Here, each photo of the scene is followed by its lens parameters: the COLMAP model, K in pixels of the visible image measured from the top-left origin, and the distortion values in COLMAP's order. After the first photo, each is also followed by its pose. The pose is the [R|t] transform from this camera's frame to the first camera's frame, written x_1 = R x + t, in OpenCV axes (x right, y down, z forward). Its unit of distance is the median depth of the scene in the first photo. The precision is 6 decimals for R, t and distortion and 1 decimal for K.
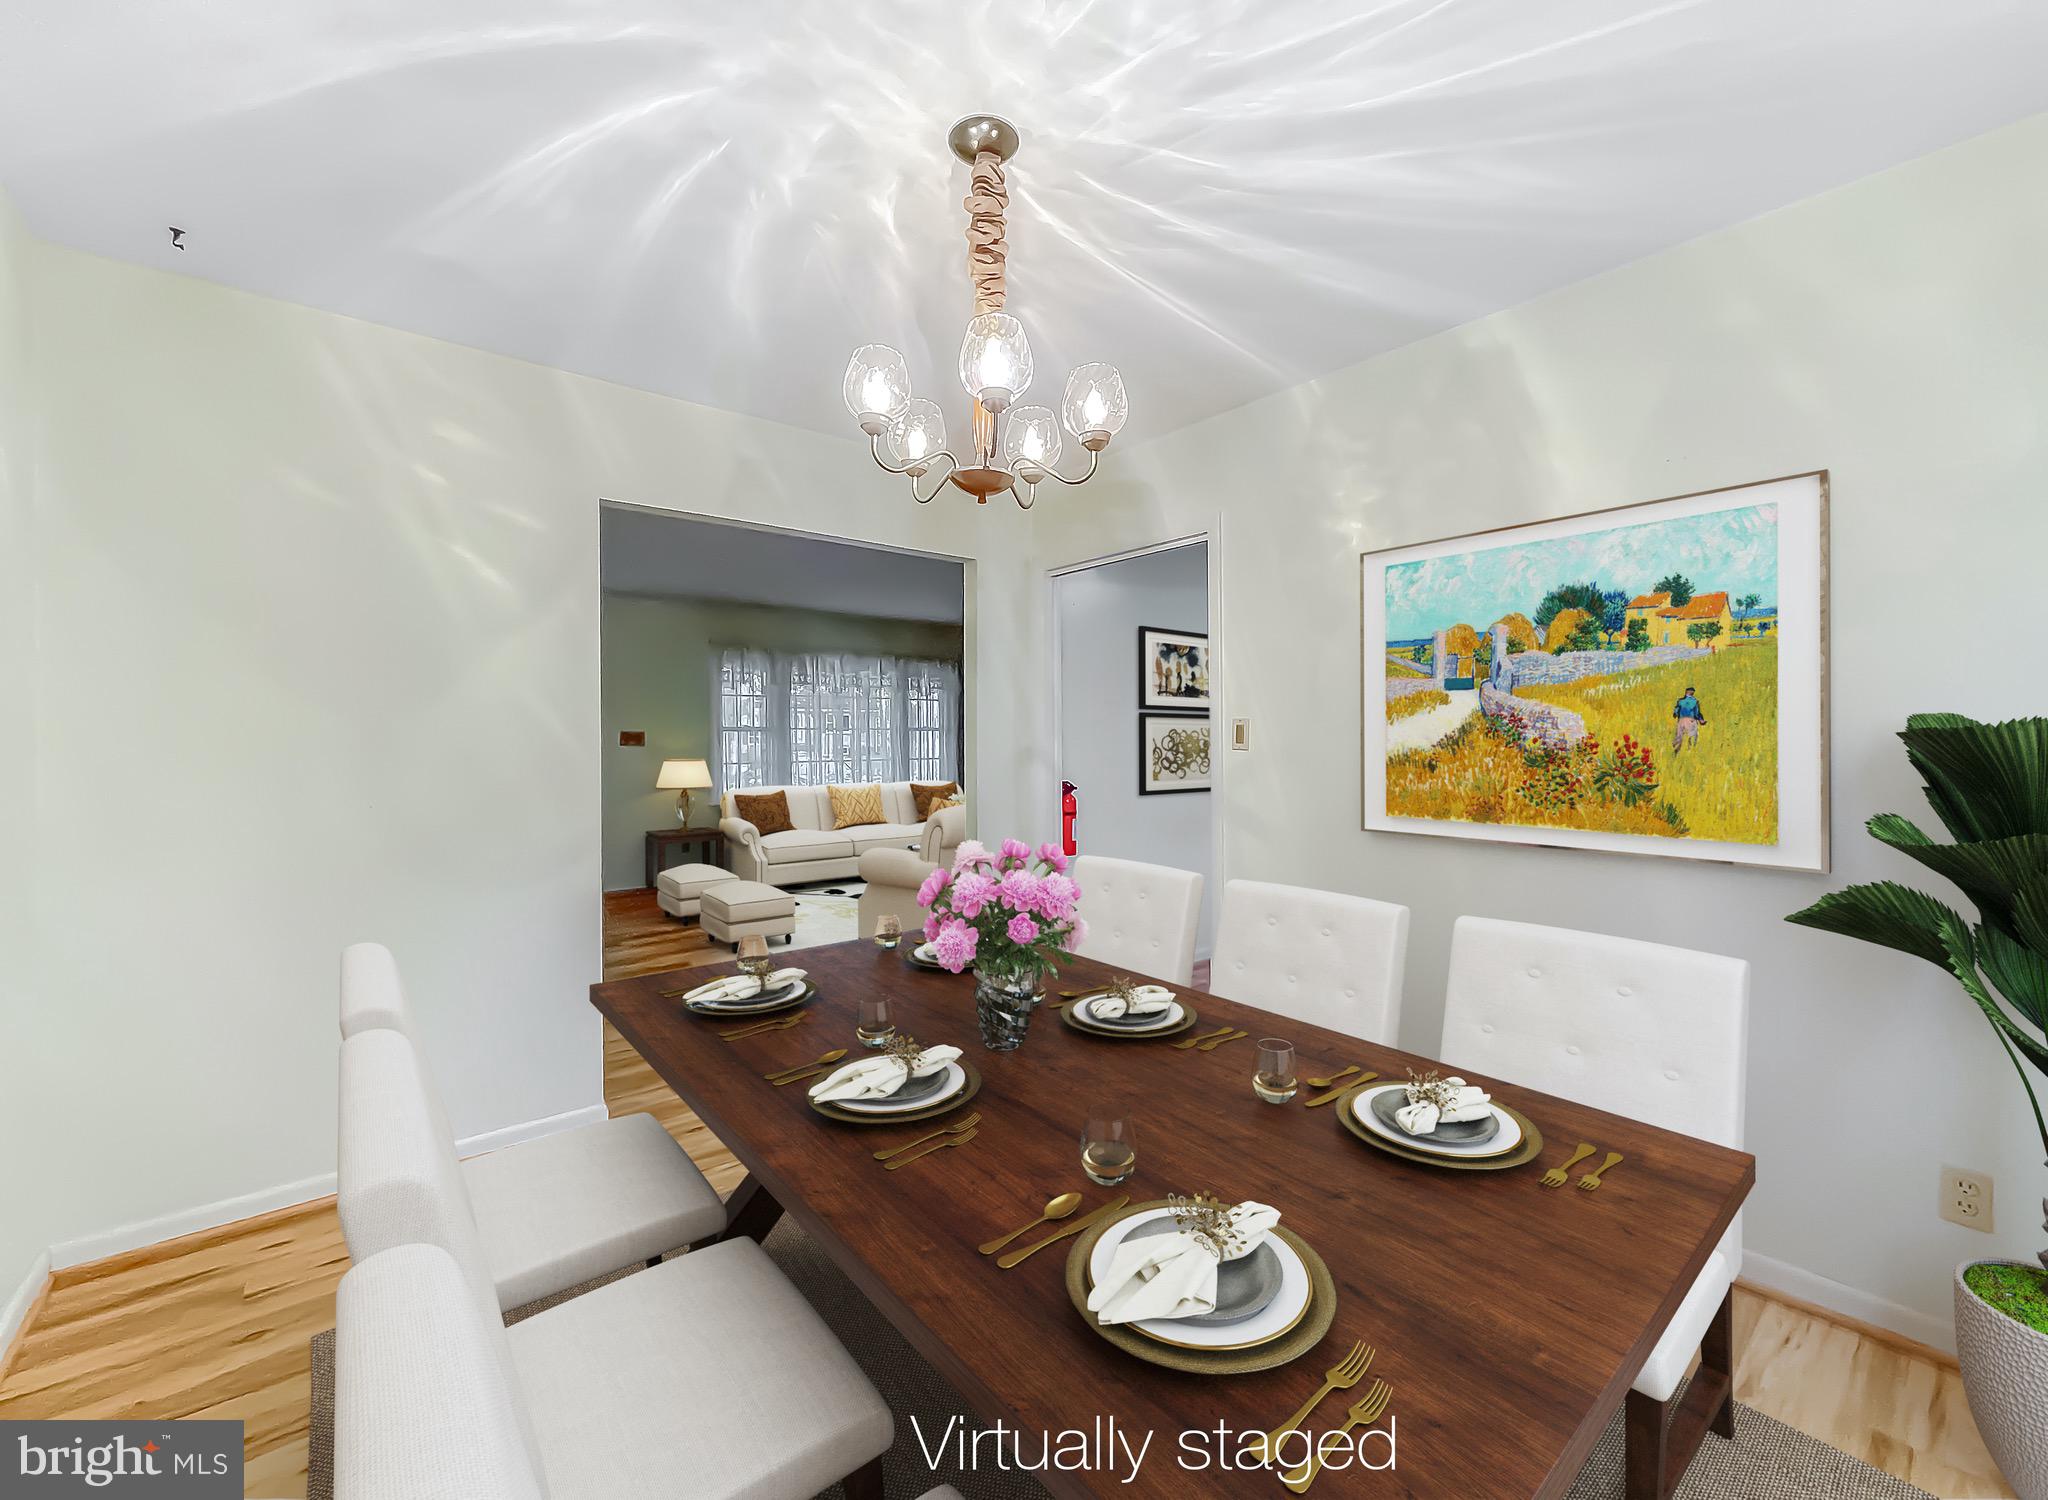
lens RADIAL K [[841.2, 0, 1027.5], [0, 841.2, 737.1], [0, 0, 1]] dist [0.000345, 0.000681]
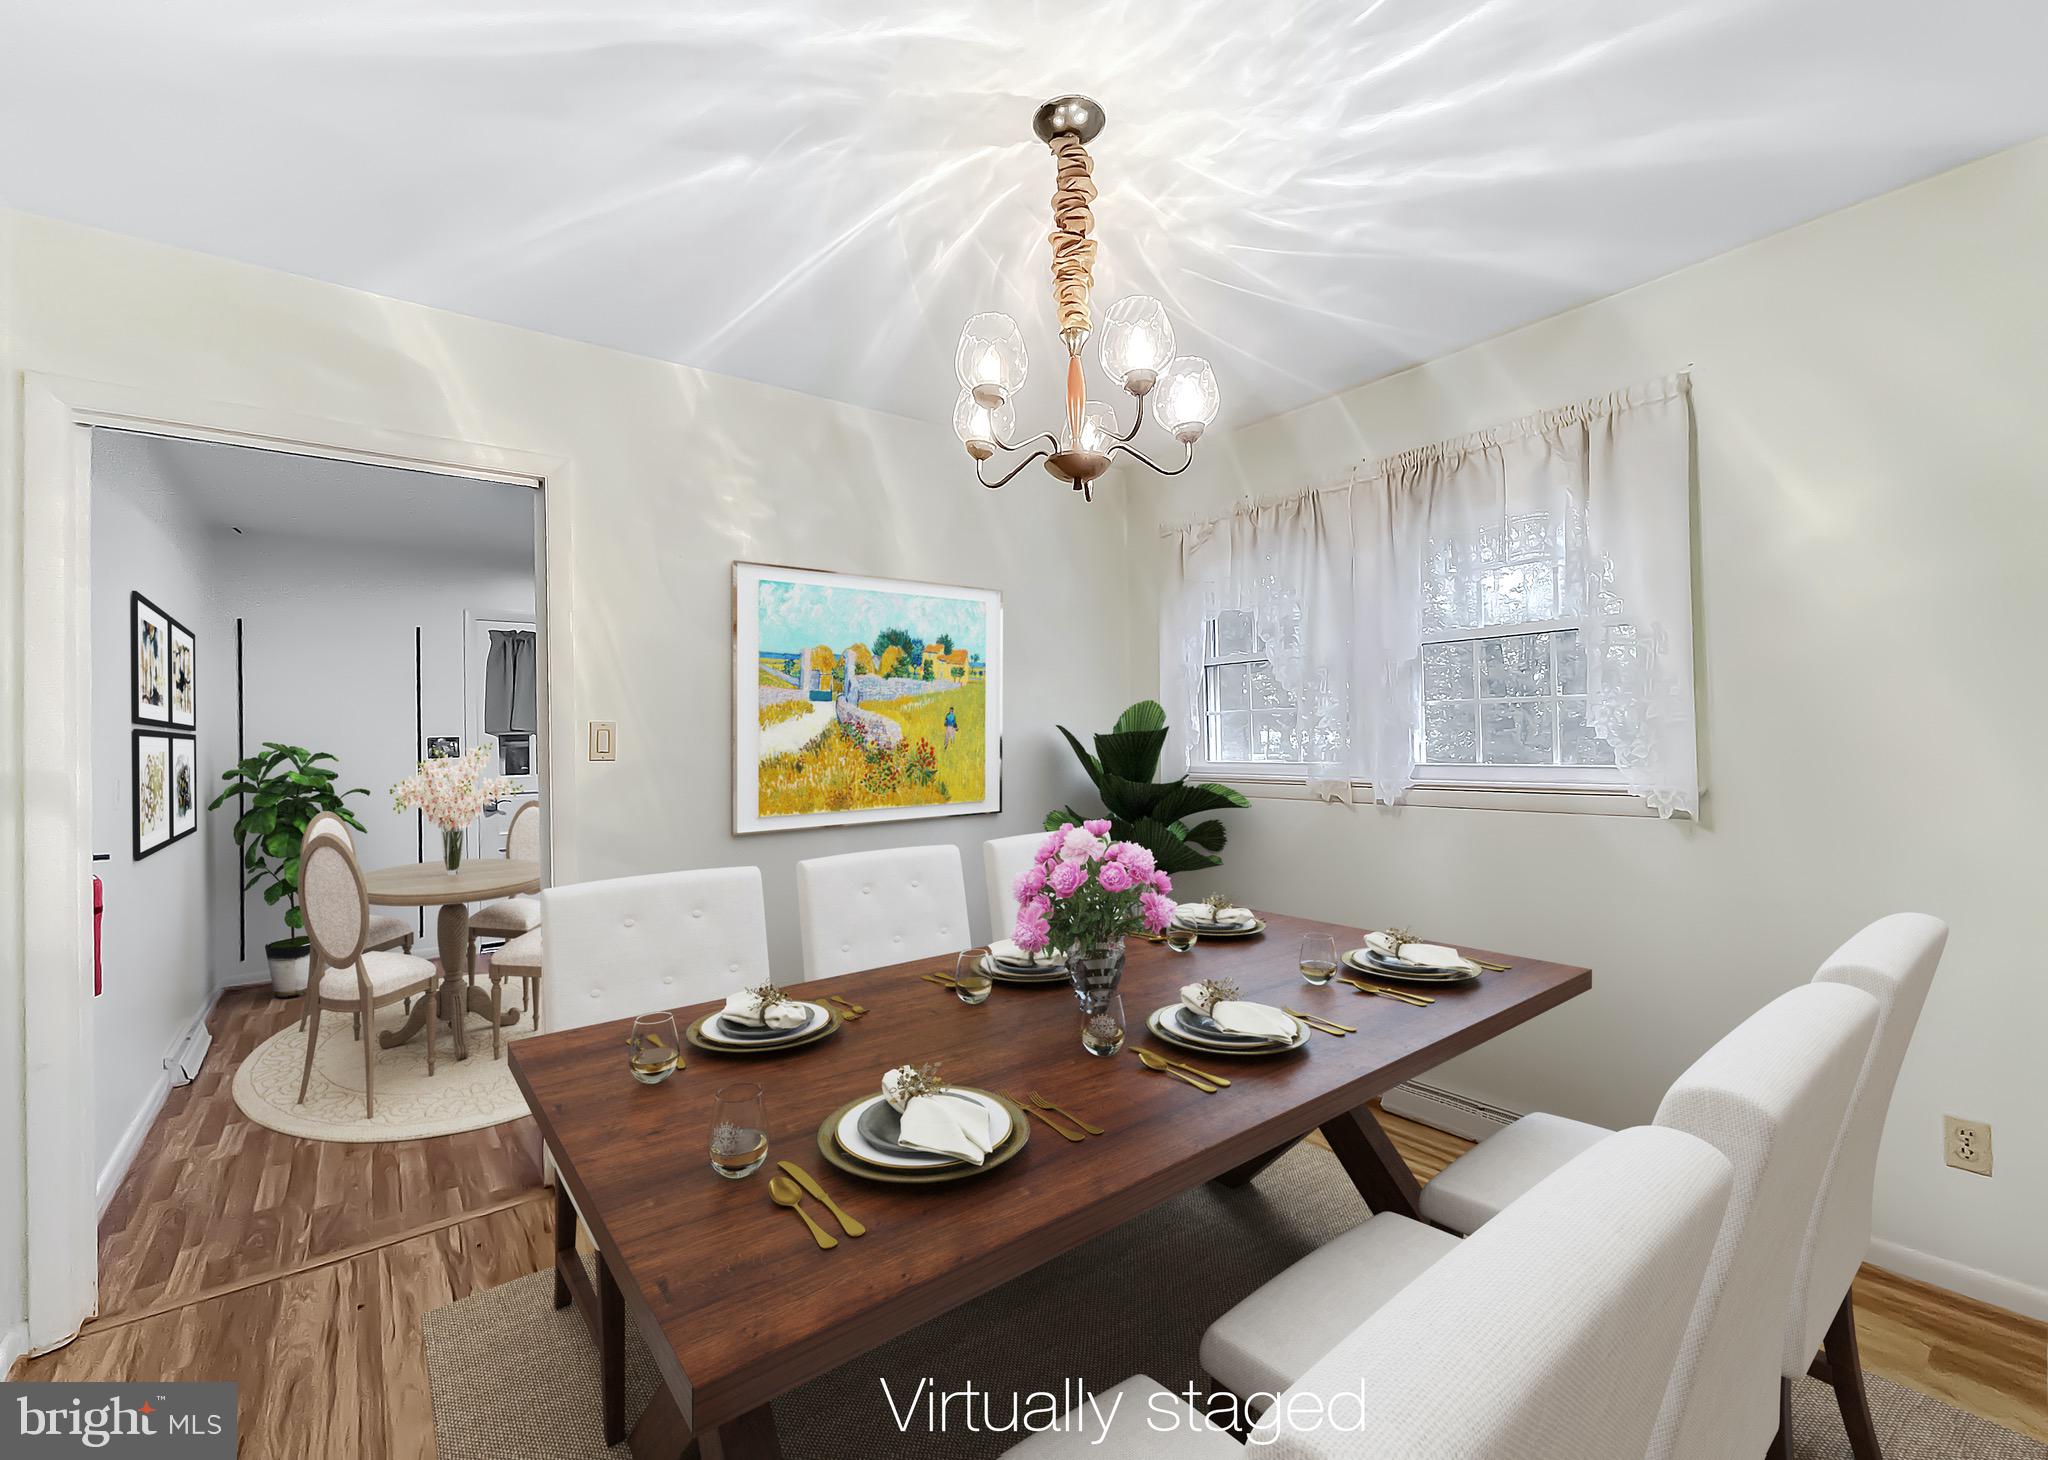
lens RADIAL K [[859.8, 0, 1025.4], [0, 859.8, 731.4], [0, 0, 1]] dist [-0.001782, 0.000052]
pose [[0.027404, 0.001444, 0.999623, -0.738583], [0.014301, 0.999896, -0.001837, -0.007788], [-0.999522, 0.014346, 0.027381, 0.737610]]
